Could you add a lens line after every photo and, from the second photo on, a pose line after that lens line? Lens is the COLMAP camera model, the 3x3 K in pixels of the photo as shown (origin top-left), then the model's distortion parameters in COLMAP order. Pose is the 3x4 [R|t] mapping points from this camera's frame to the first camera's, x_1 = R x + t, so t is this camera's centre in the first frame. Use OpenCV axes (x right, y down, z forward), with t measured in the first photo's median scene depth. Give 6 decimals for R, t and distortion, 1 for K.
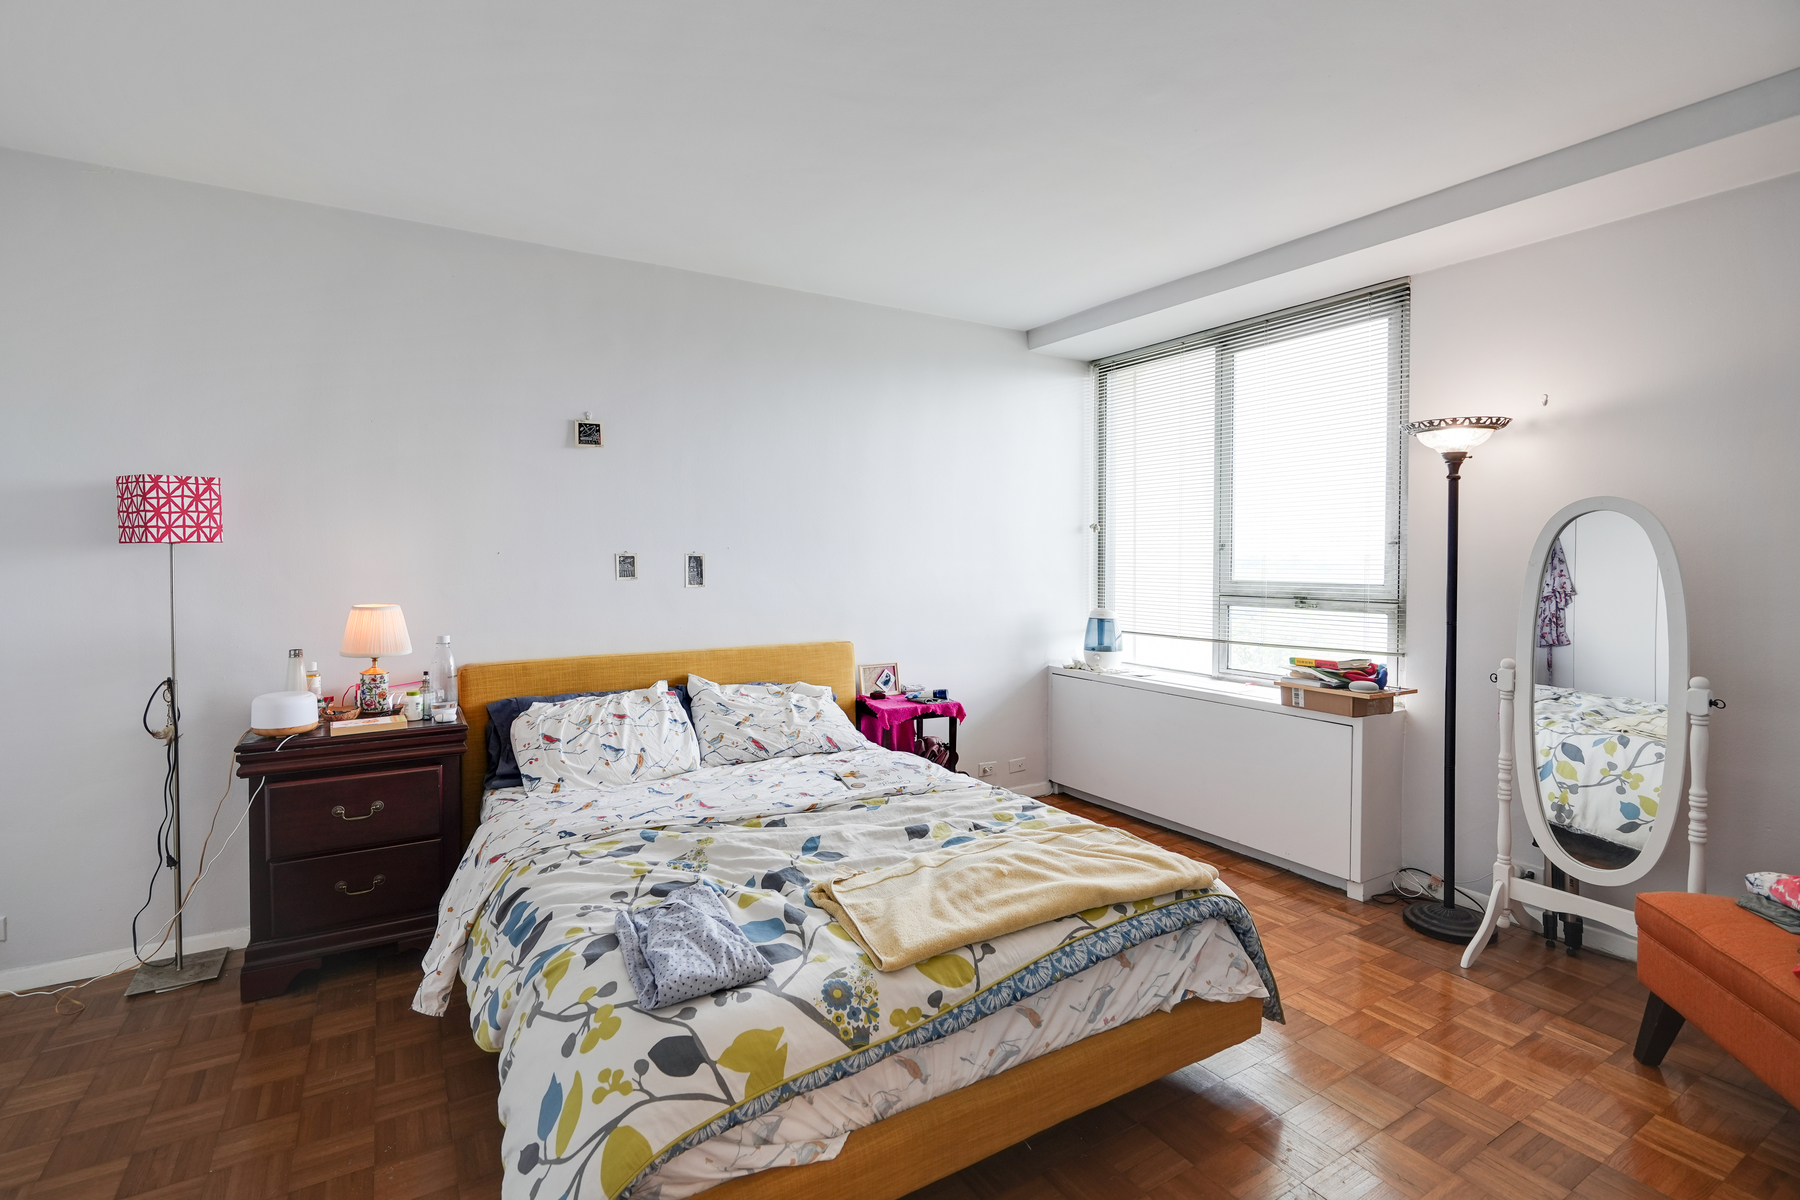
lens RADIAL K [[810.6, 0, 872.2], [0, 810.6, 563.6], [0, 0, 1]] dist [-0.003134, 0.001612]
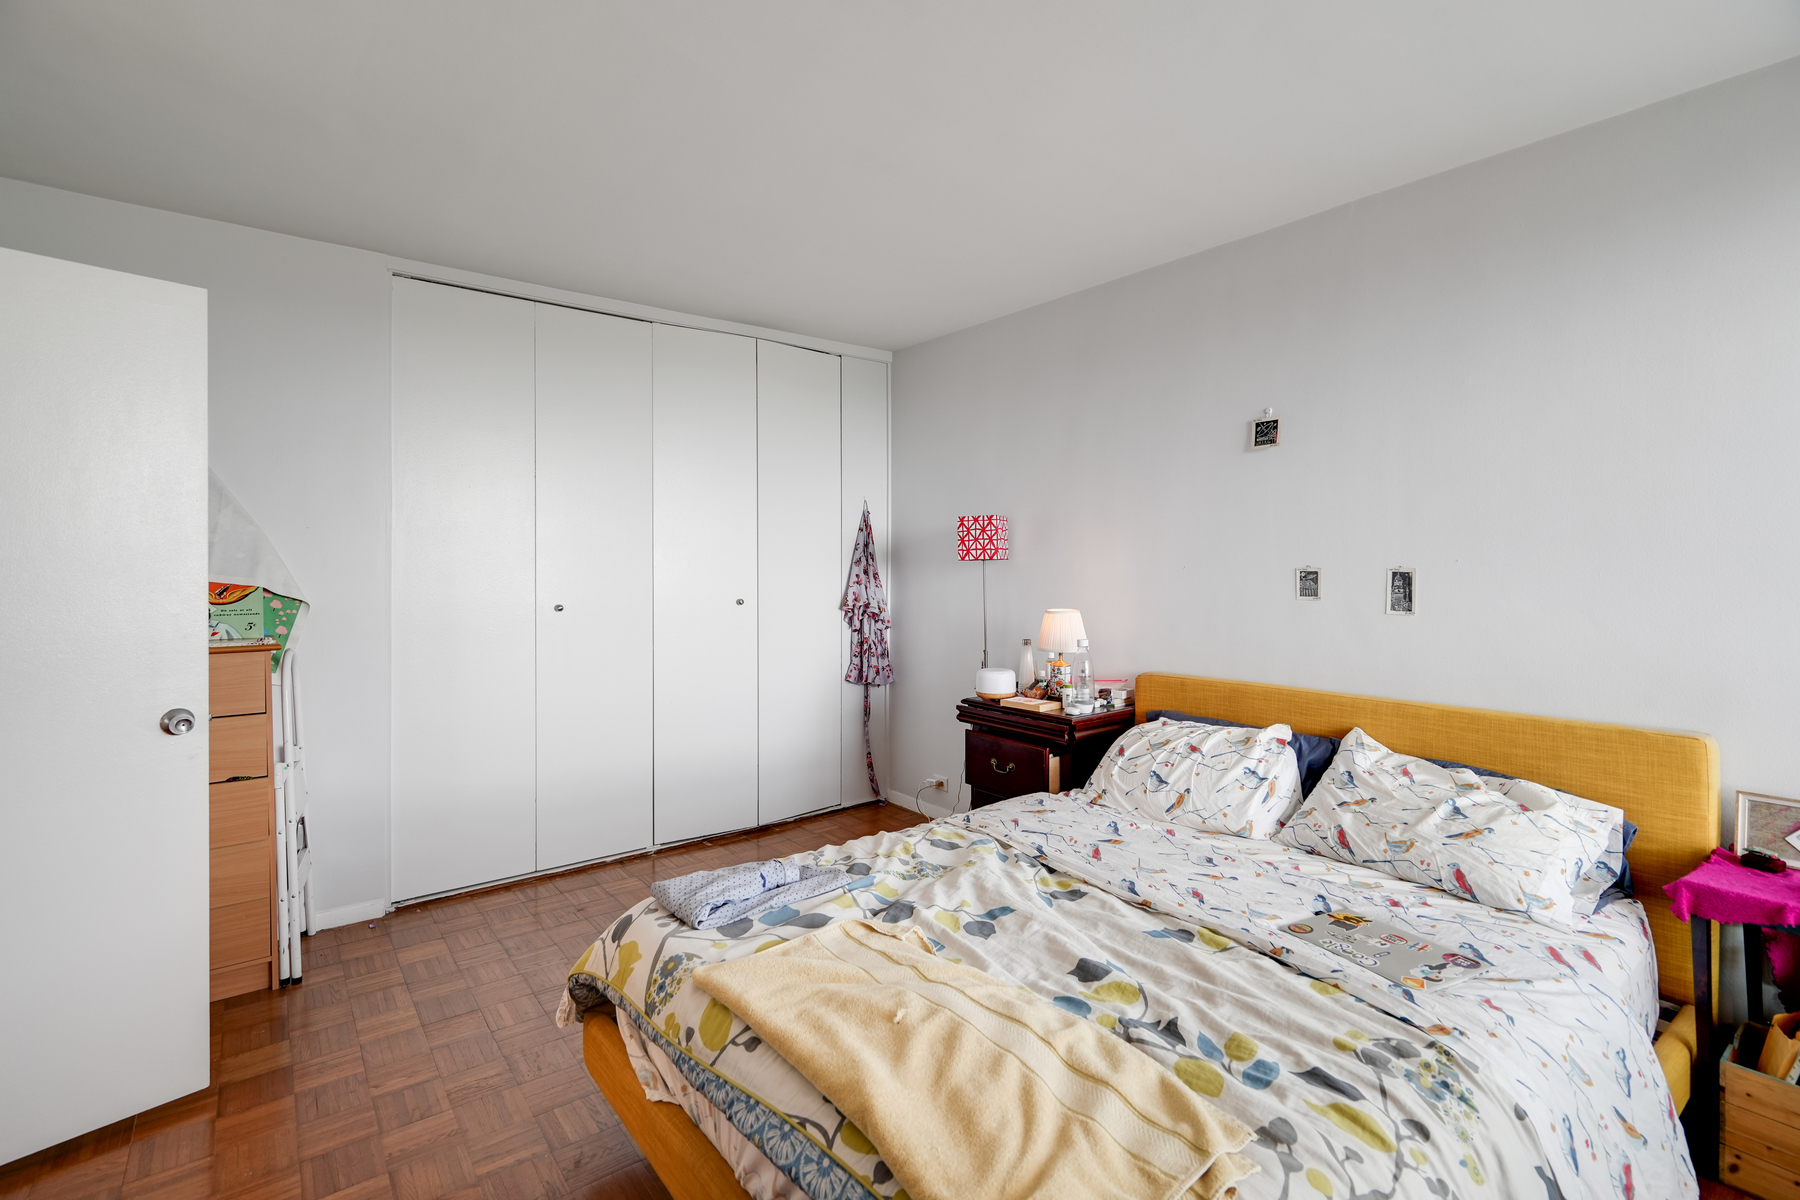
lens RADIAL K [[810.6, 0, 909.5], [0, 810.6, 568.0], [0, 0, 1]] dist [-0.003134, 0.001612]
pose [[0.162384, 0.002793, -0.986724, 0.610153], [-0.013423, 0.999910, 0.000621, -0.010443], [0.986636, 0.013144, 0.162407, 0.627940]]
